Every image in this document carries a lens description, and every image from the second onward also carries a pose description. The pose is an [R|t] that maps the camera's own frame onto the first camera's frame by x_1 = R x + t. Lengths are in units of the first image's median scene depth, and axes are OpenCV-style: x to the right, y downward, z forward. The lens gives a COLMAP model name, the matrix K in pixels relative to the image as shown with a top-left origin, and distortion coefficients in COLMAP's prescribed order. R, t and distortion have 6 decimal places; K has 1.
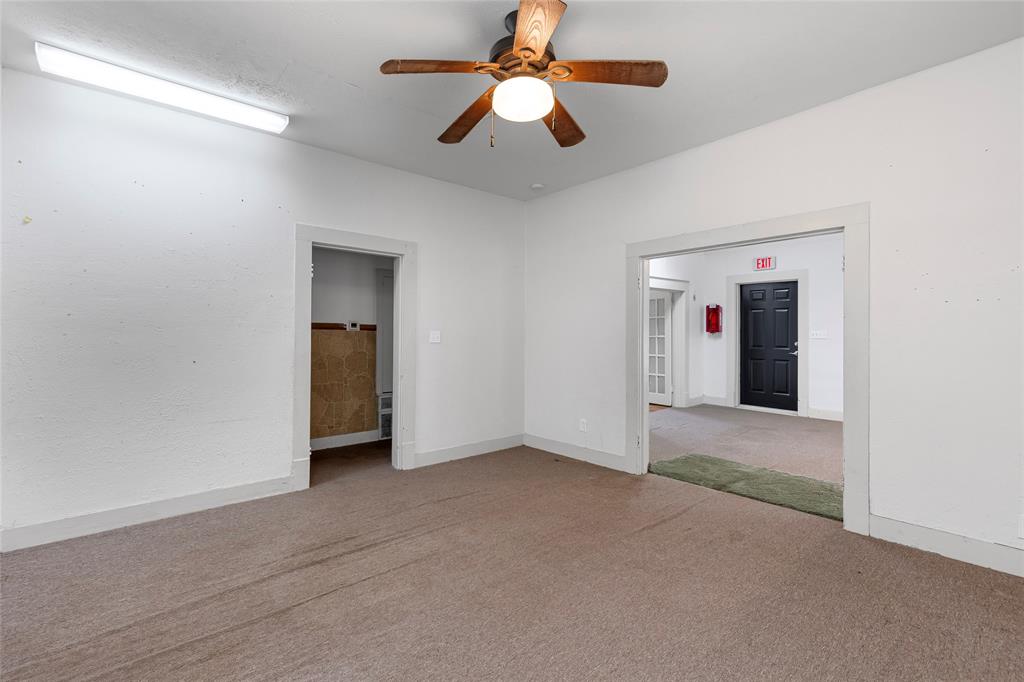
lens RADIAL K [[463.3, 0, 513.3], [0, 463.3, 335.0], [0, 0, 1]] dist [0.005567, 0.000381]
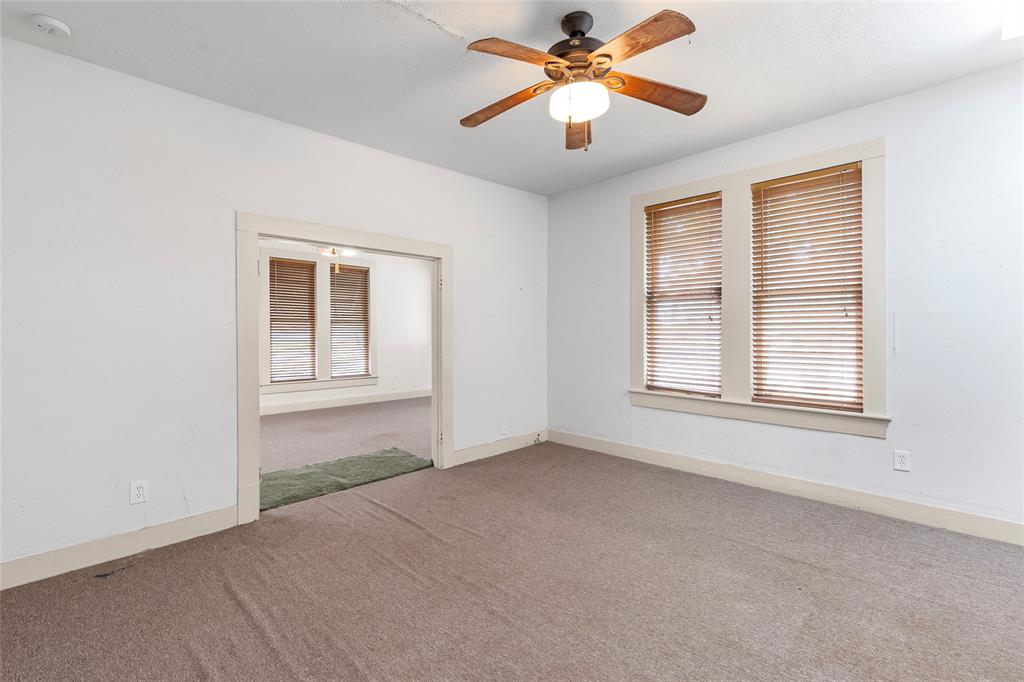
lens RADIAL K [[463.3, 0, 511.6], [0, 463.3, 338.2], [0, 0, 1]] dist [0.005567, 0.000381]
pose [[-0.081248, -0.013394, 0.996604, -0.605965], [0.005812, 0.999886, 0.013912, -0.005703], [-0.996677, 0.006923, -0.081161, 0.746184]]
